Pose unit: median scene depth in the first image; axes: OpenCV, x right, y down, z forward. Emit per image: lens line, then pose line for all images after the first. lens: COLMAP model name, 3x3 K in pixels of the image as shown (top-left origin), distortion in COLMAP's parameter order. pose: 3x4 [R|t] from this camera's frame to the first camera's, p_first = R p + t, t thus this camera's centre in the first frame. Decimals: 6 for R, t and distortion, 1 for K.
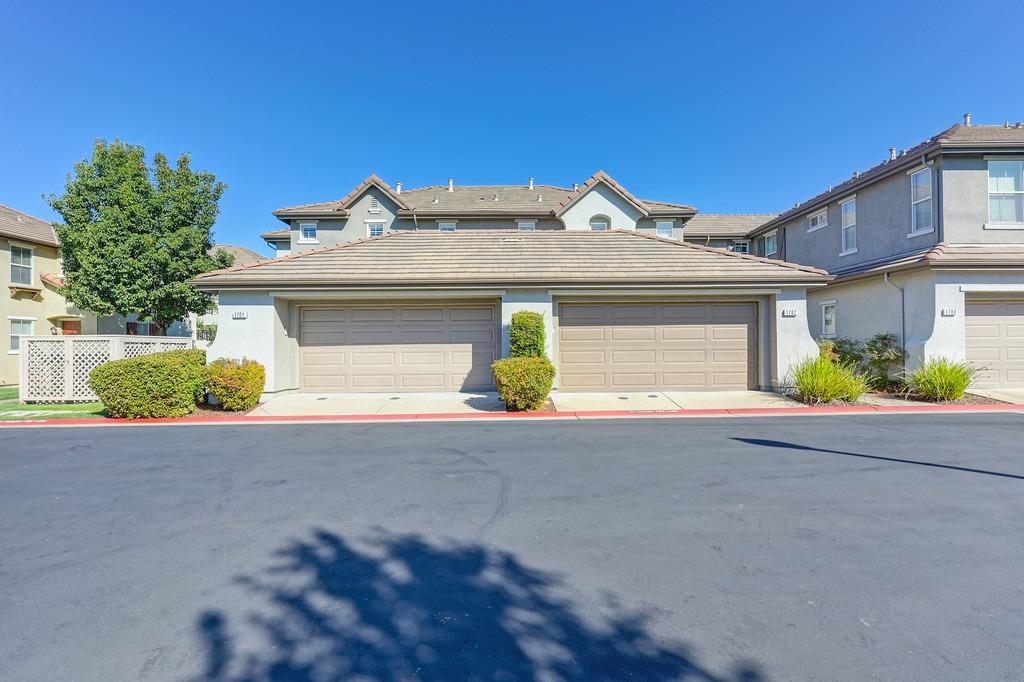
lens RADIAL K [[481.7, 0, 512.0], [0, 481.7, 341.0], [0, 0, 1]] dist [-0.001333, -0.000261]
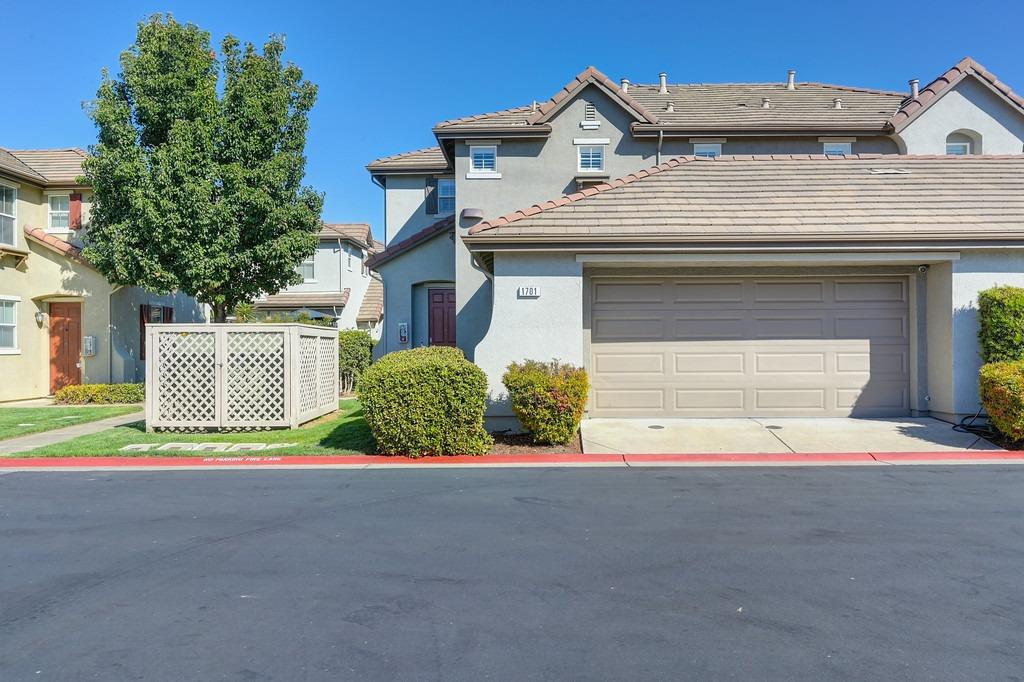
lens RADIAL K [[780.2, 0, 516.0], [0, 780.2, 341.3], [0, 0, 1]] dist [-0.001558, -0.001892]
pose [[0.999564, 0.003457, -0.029313, -0.361670], [-0.003311, 0.999982, 0.005009, 0.003218], [0.029329, -0.004910, 0.999558, -0.007541]]
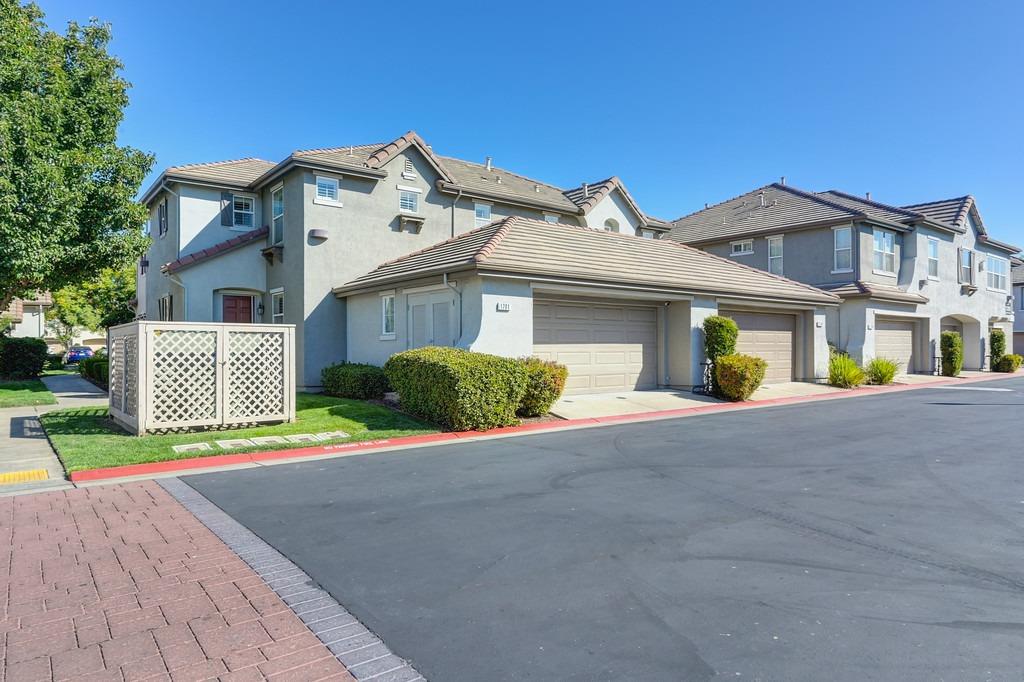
lens RADIAL K [[636.2, 0, 516.3], [0, 636.2, 339.4], [0, 0, 1]] dist [-0.001308, 0.000893]
pose [[0.790513, 0.015864, 0.612239, -0.810178], [-0.010640, 0.999869, -0.012170, 0.011083], [-0.612352, 0.003107, 0.790579, 0.061653]]
